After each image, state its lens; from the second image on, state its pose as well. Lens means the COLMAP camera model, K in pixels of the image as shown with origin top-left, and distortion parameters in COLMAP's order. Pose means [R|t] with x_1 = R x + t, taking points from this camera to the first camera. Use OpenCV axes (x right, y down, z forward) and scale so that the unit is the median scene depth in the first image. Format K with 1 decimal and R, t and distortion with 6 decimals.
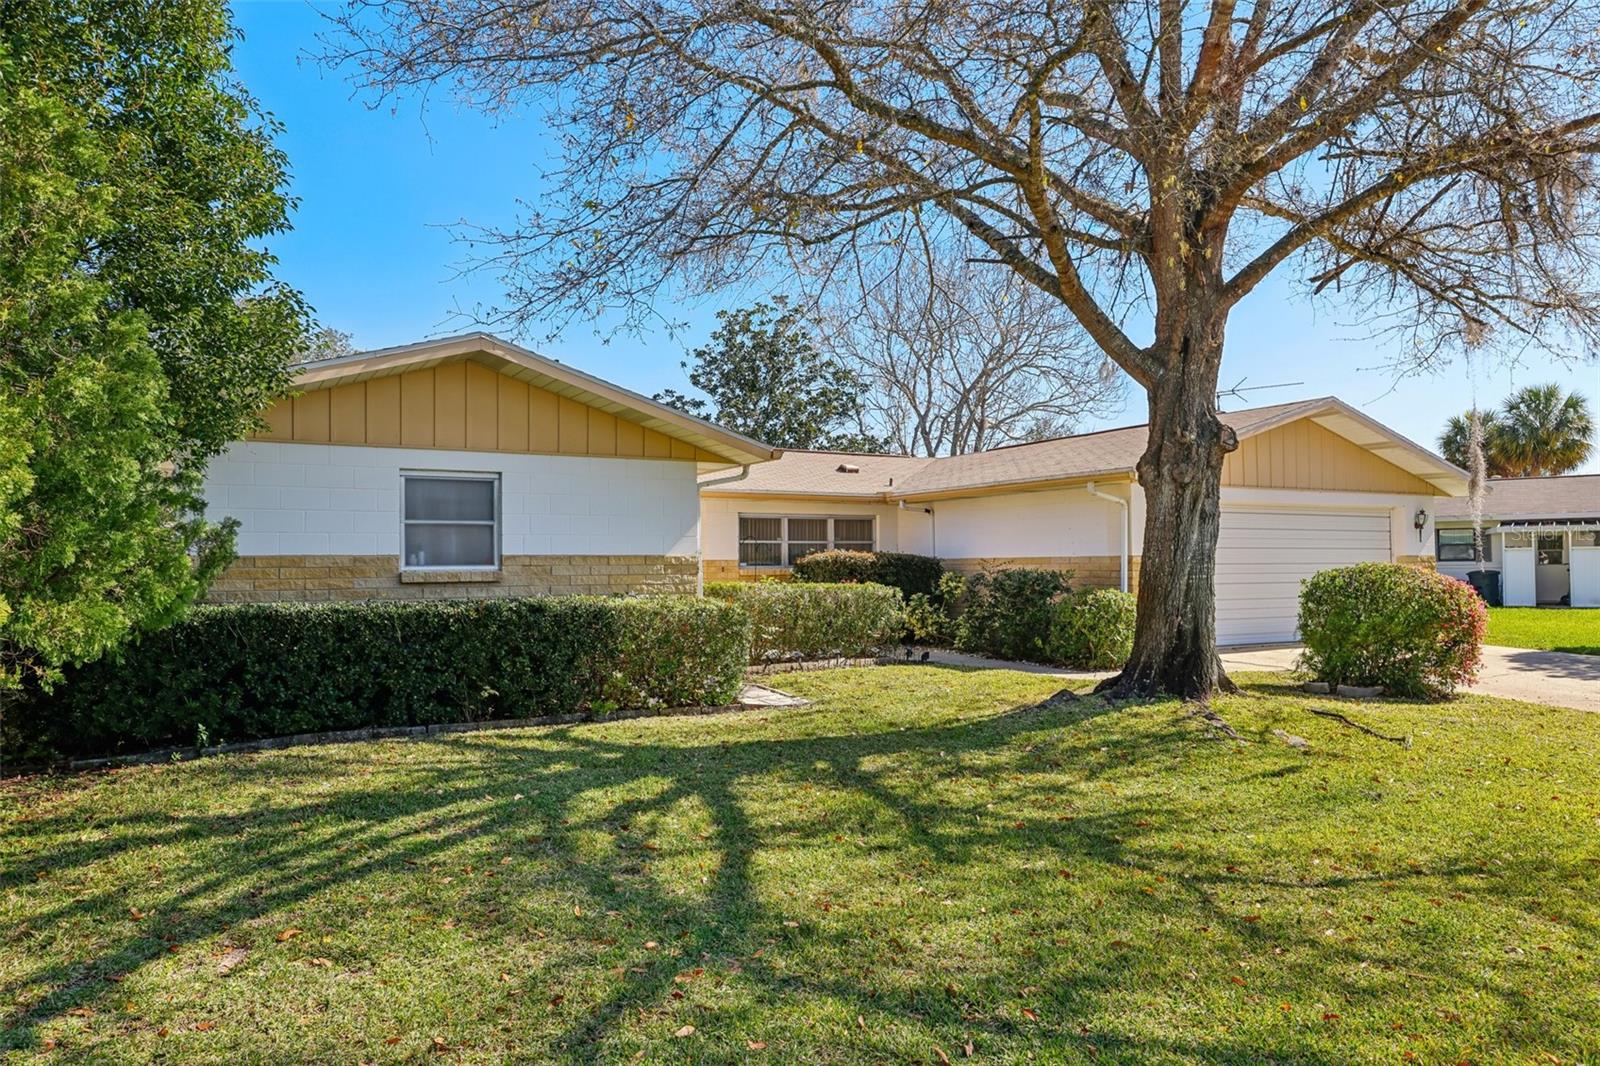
lens RADIAL K [[1045.9, 0, 803.8], [0, 1045.9, 526.9], [0, 0, 1]] dist [0.004031, 0.002736]
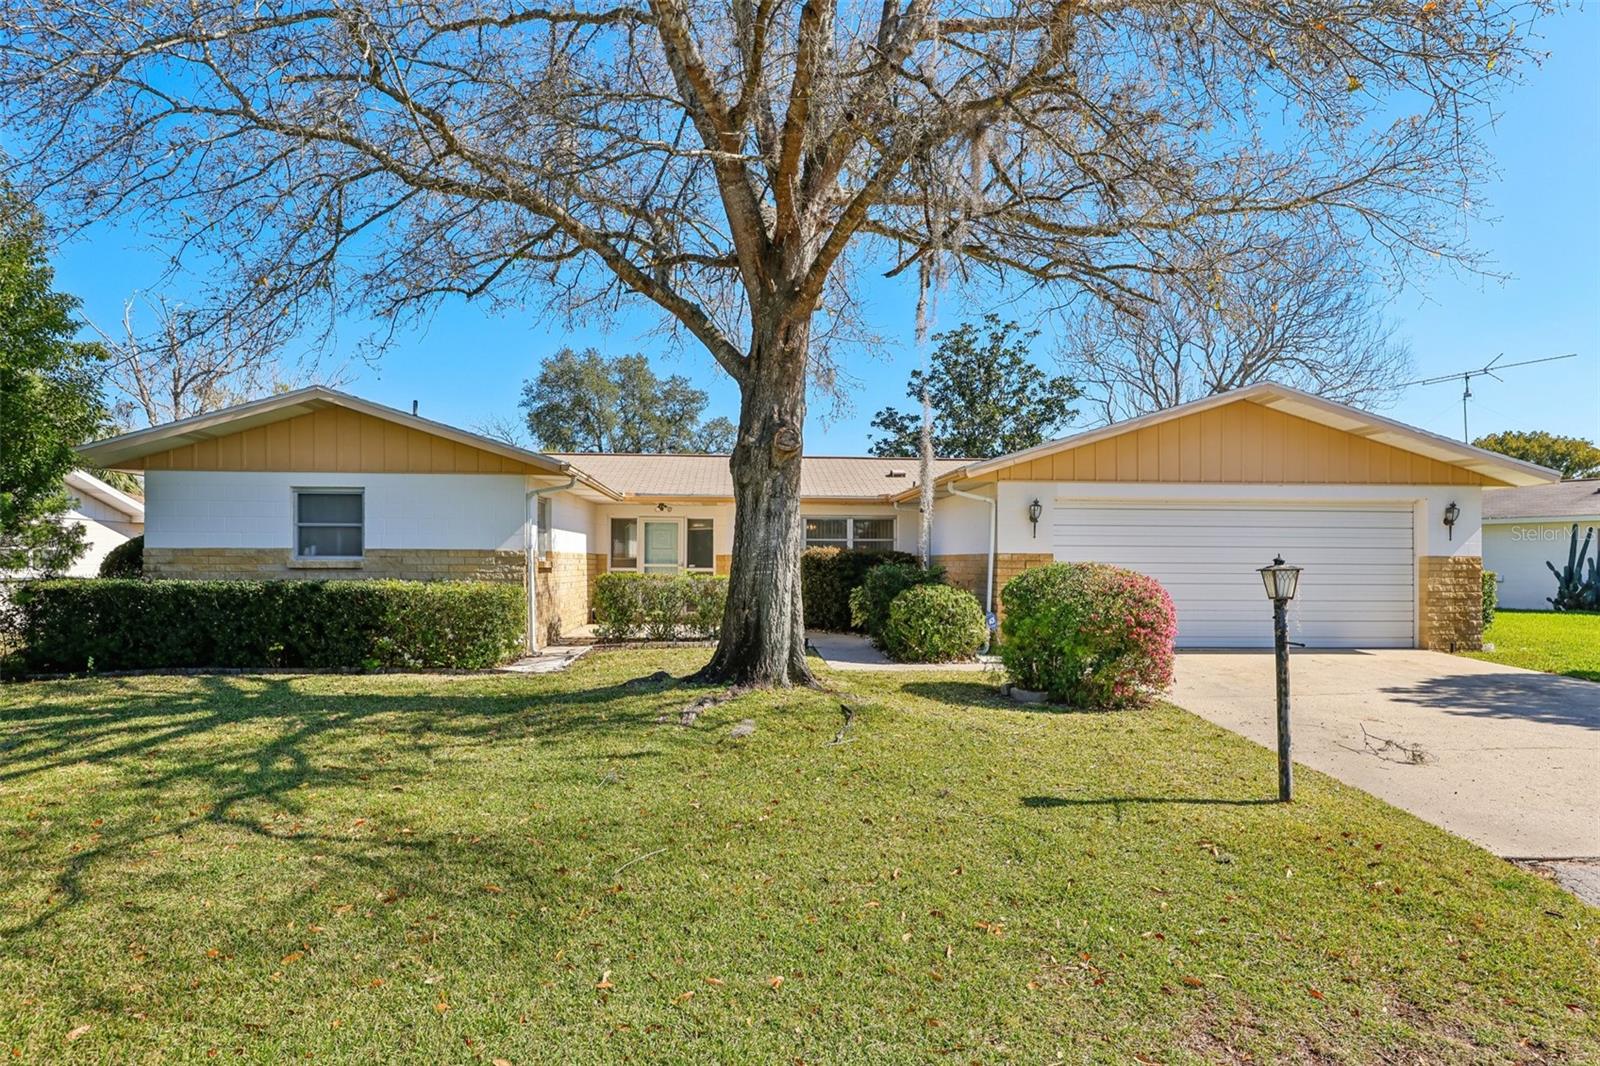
lens RADIAL K [[914.6, 0, 813.5], [0, 914.6, 543.4], [0, 0, 1]] dist [0.014576, -0.000566]
pose [[0.907557, 0.002962, -0.419918, 0.767968], [0.004574, 0.999846, 0.016939, 0.002897], [0.419904, -0.017294, 0.907404, 0.176870]]
